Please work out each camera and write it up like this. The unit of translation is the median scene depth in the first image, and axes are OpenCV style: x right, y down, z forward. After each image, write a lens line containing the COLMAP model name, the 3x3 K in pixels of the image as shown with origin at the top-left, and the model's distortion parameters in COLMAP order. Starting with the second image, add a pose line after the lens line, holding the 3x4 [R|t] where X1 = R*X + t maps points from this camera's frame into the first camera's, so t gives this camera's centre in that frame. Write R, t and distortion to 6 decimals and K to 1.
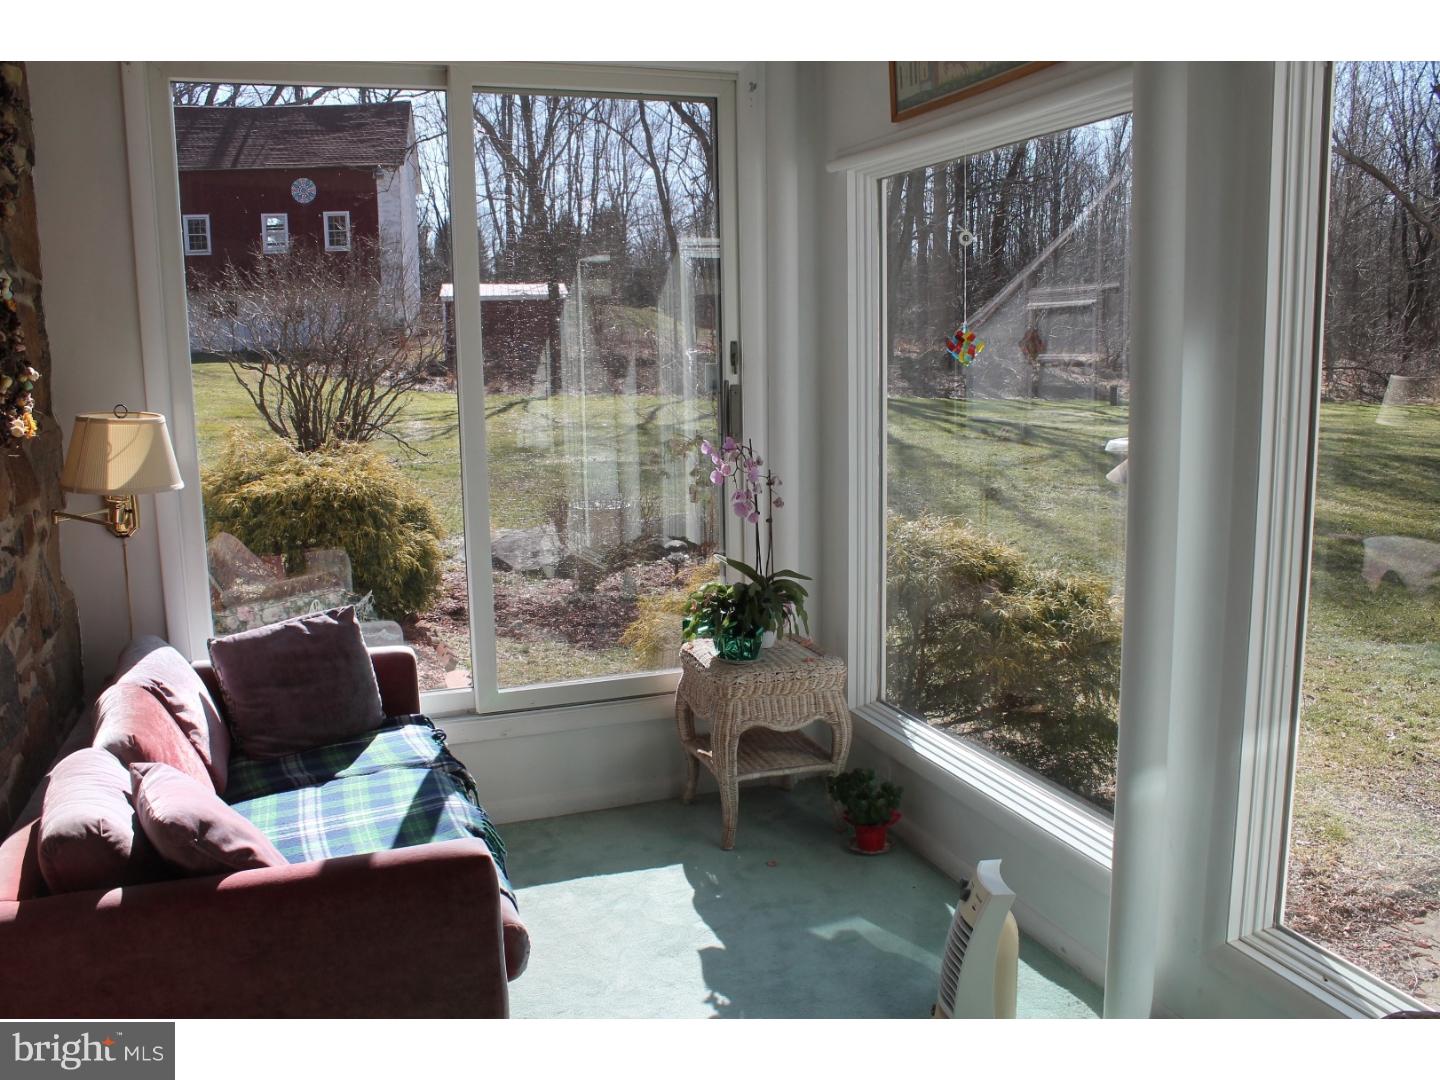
lens RADIAL K [[1242.6, 0, 720.0], [0, 1242.6, 540.0], [0, 0, 1]] dist [-0.135455, 0.099597]
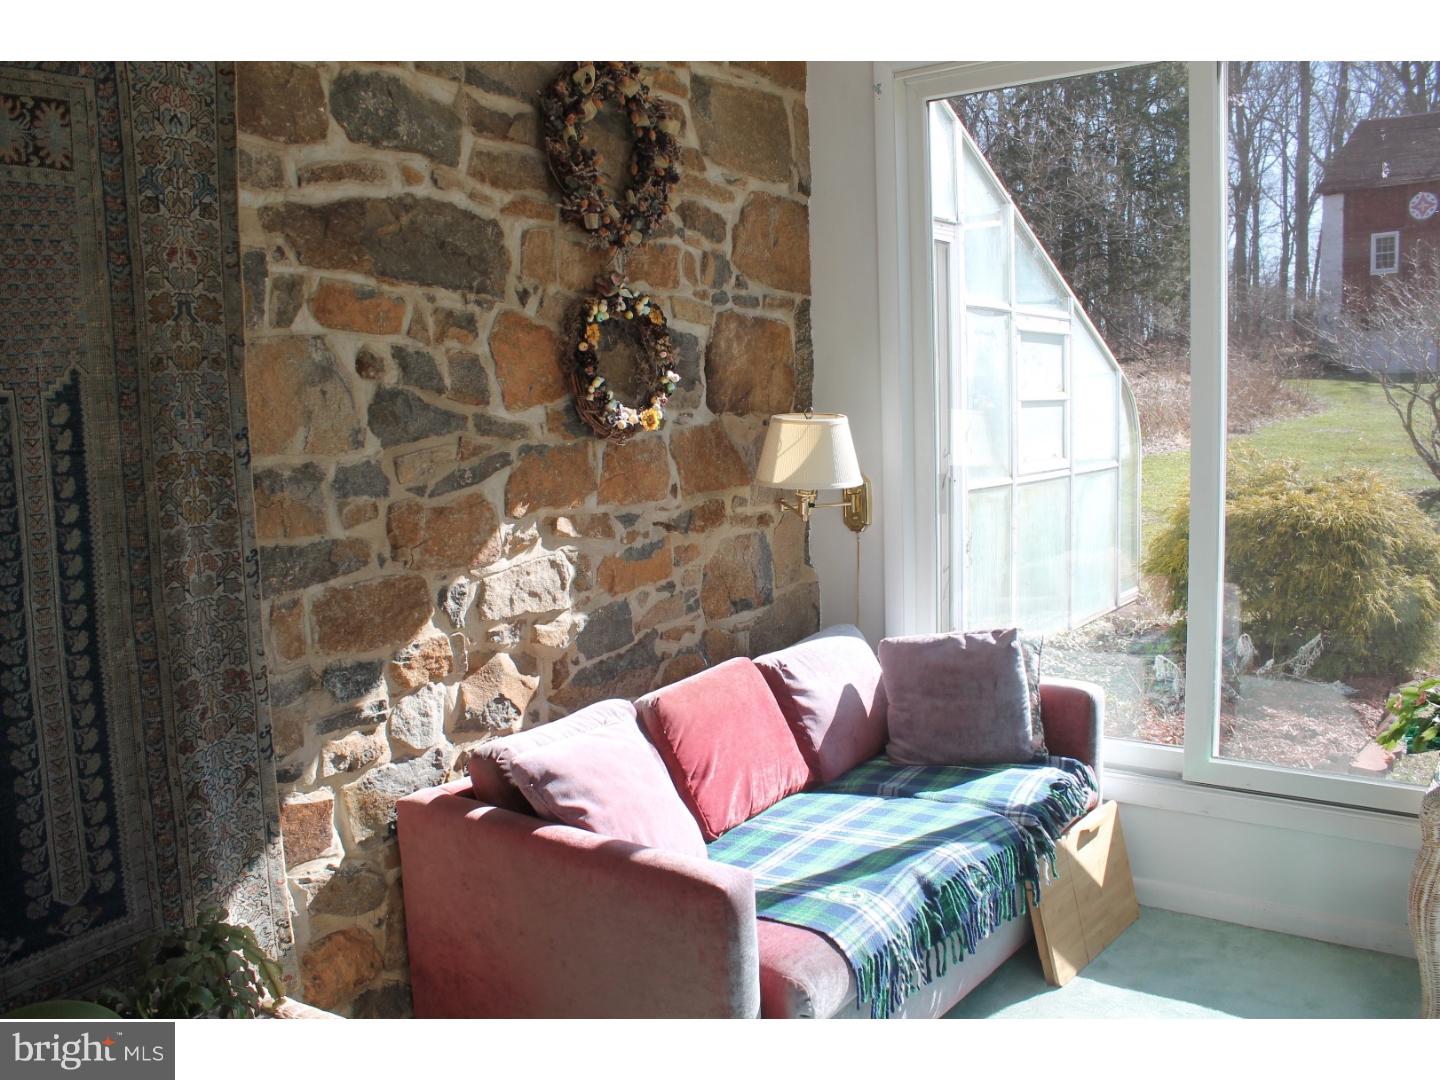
lens RADIAL K [[1242.6, 0, 720.0], [0, 1242.6, 540.0], [0, 0, 1]] dist [-0.135455, 0.099597]
pose [[0.552735, 0.097567, -0.827626, 0.384026], [-0.110623, 0.992924, 0.043174, -0.031613], [0.825982, 0.067691, 0.559617, 0.312035]]
